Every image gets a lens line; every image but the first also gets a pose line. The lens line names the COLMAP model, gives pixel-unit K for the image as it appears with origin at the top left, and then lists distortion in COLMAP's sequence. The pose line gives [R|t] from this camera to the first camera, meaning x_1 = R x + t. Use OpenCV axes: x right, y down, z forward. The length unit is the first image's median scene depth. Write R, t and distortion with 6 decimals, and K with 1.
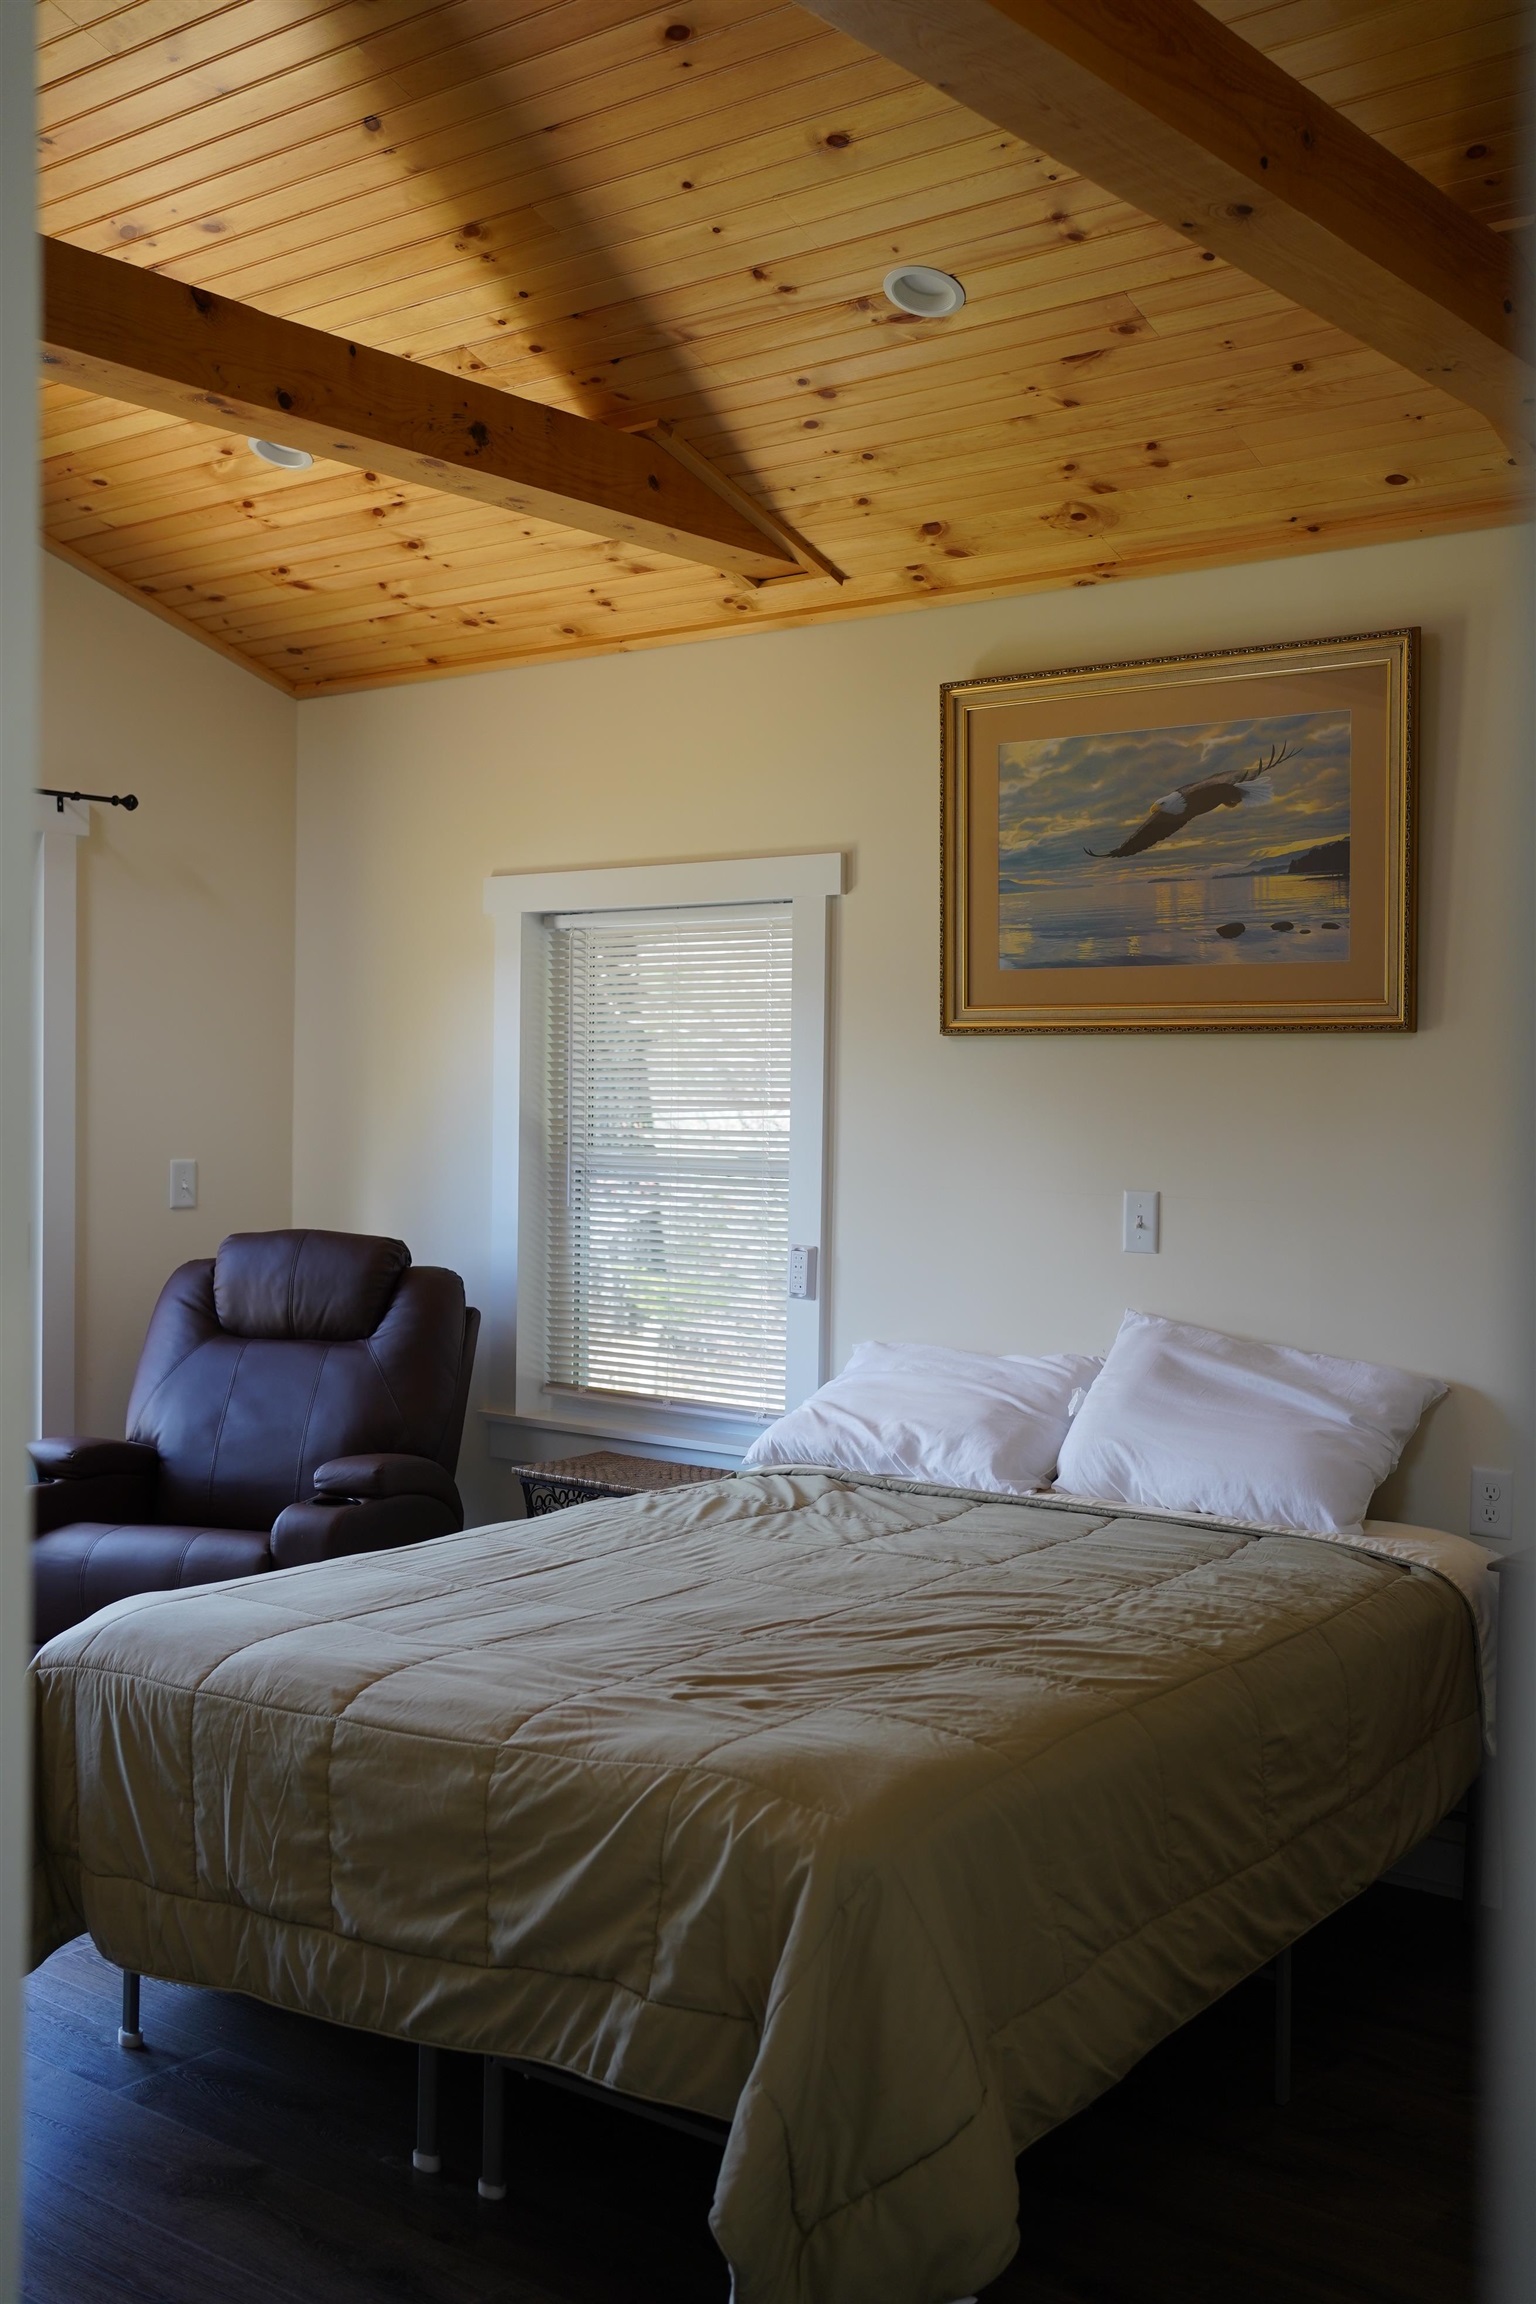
lens RADIAL K [[2328.3, 0, 768.0], [0, 2328.3, 1152.0], [0, 0, 1]] dist [-0.046028, 0.199748]
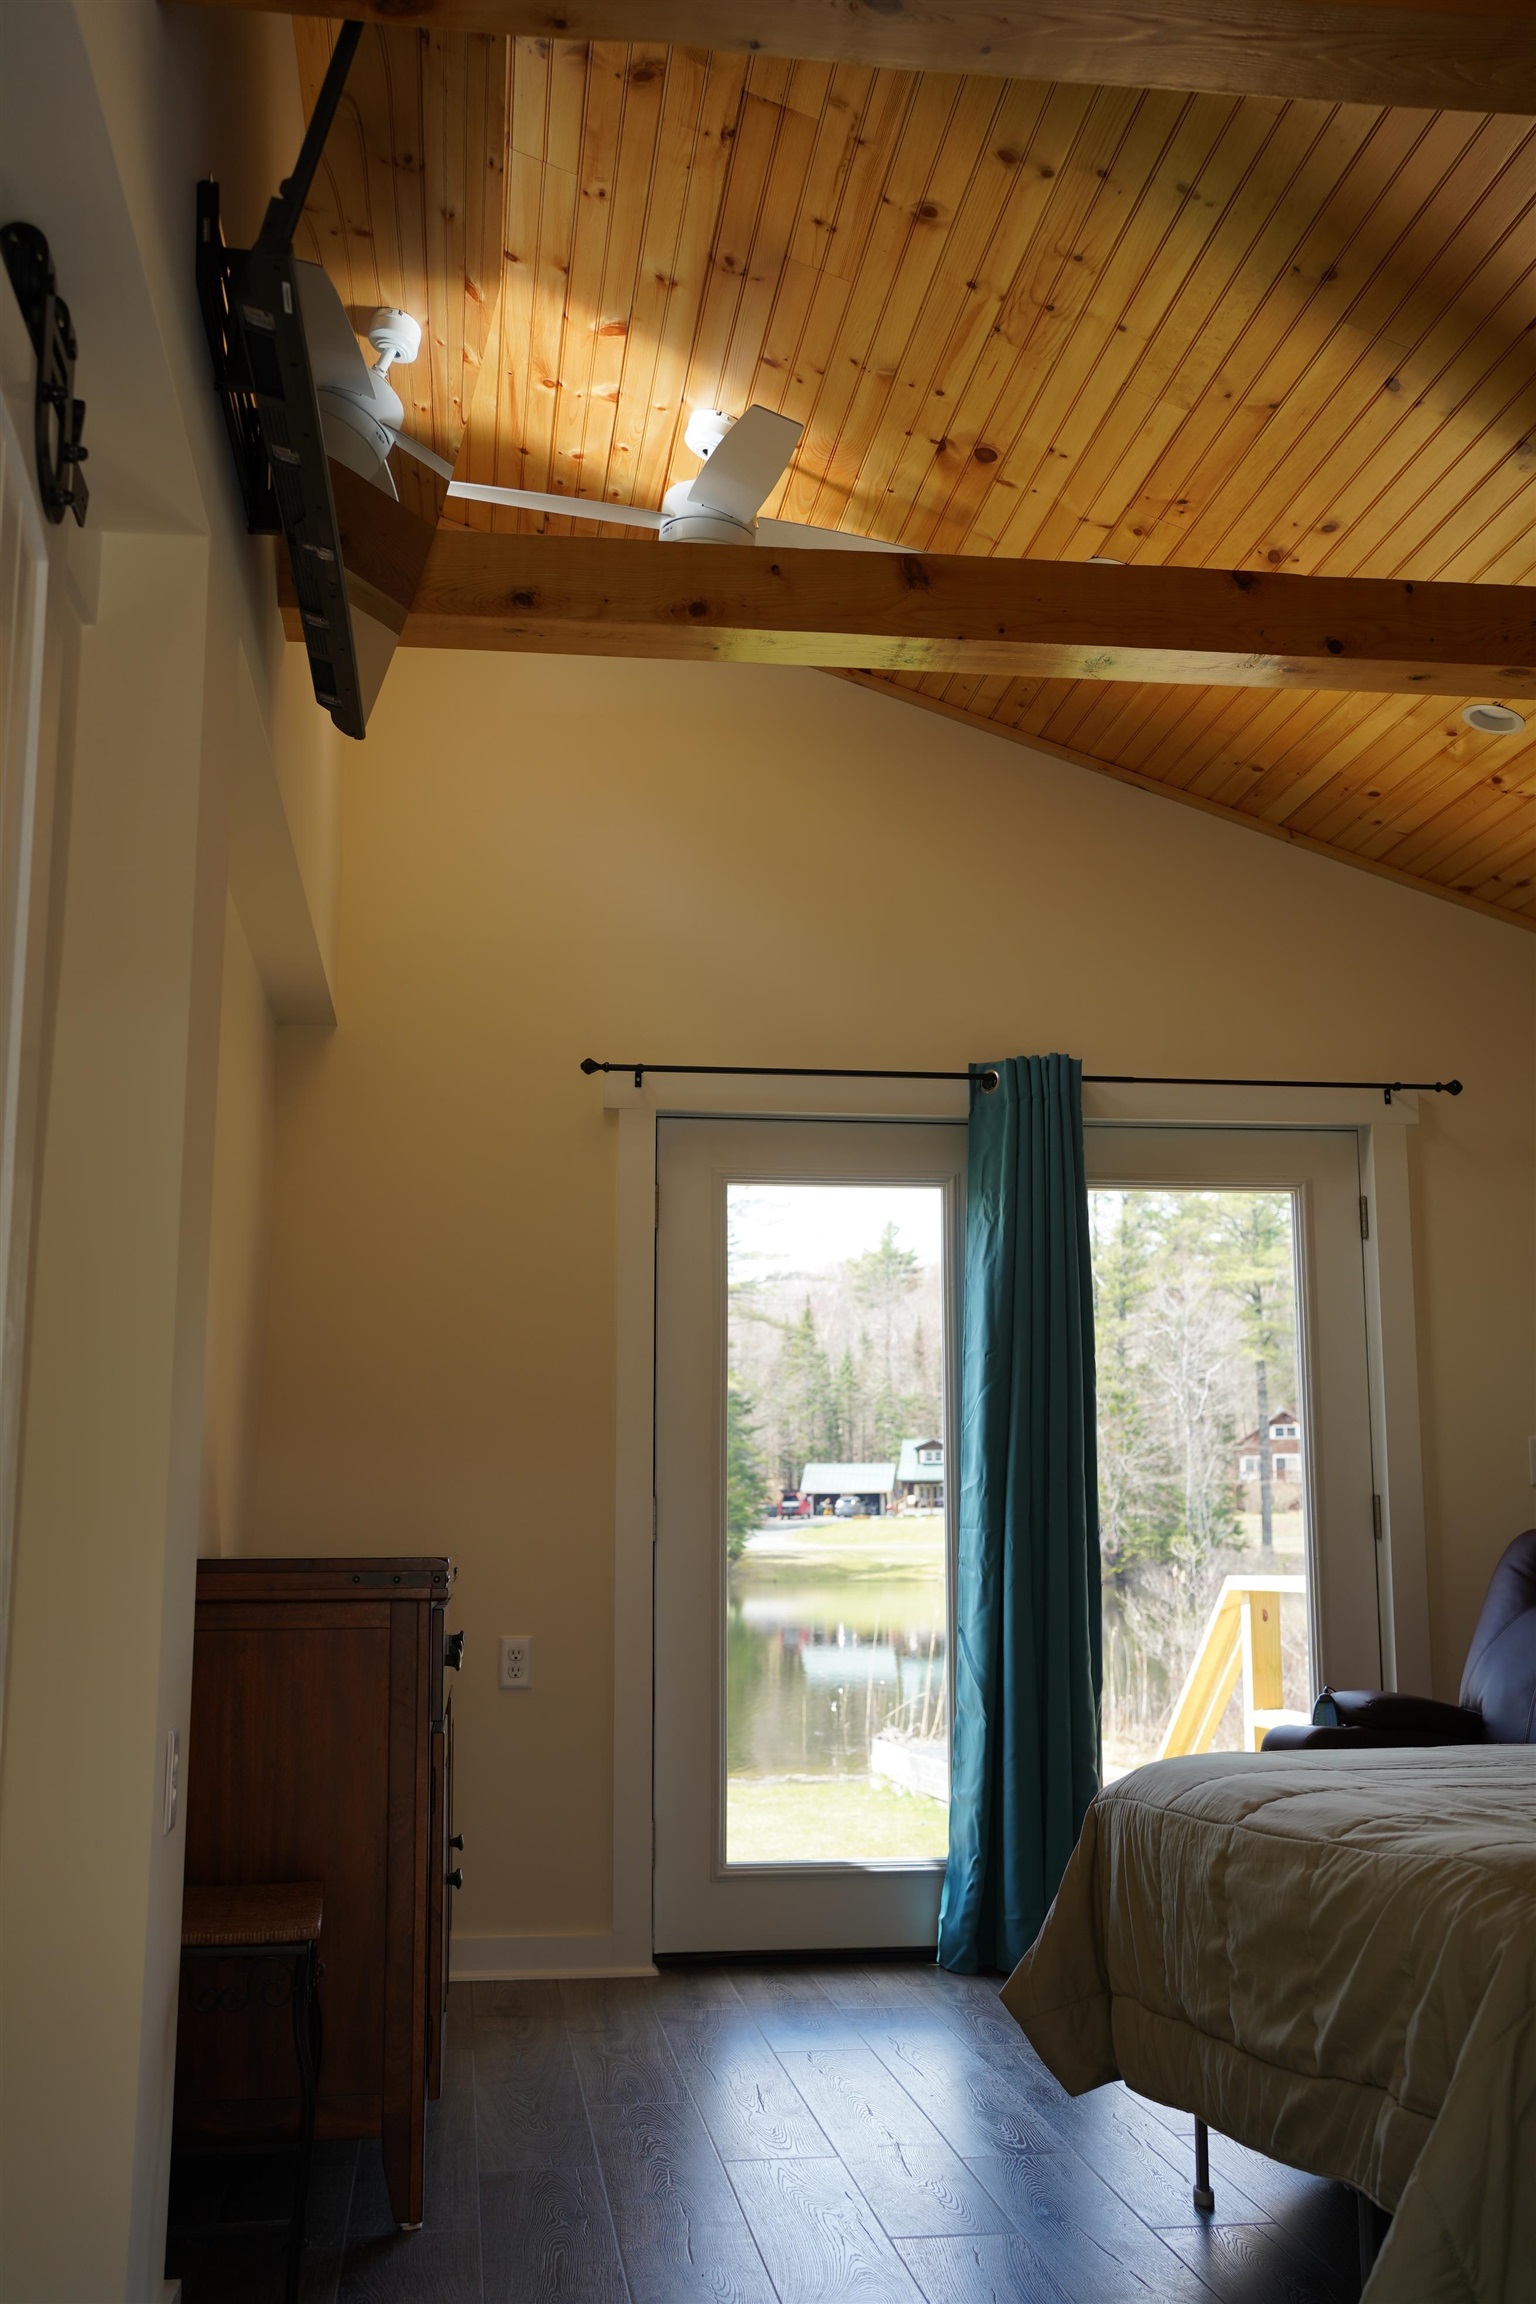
lens RADIAL K [[2328.3, 0, 768.0], [0, 2328.3, 1152.0], [0, 0, 1]] dist [-0.046028, 0.199748]
pose [[0.720658, -0.124707, -0.681982, 0.351233], [-0.011597, 0.981383, -0.191710, 0.135706], [0.693193, 0.146067, 0.705796, 0.090500]]
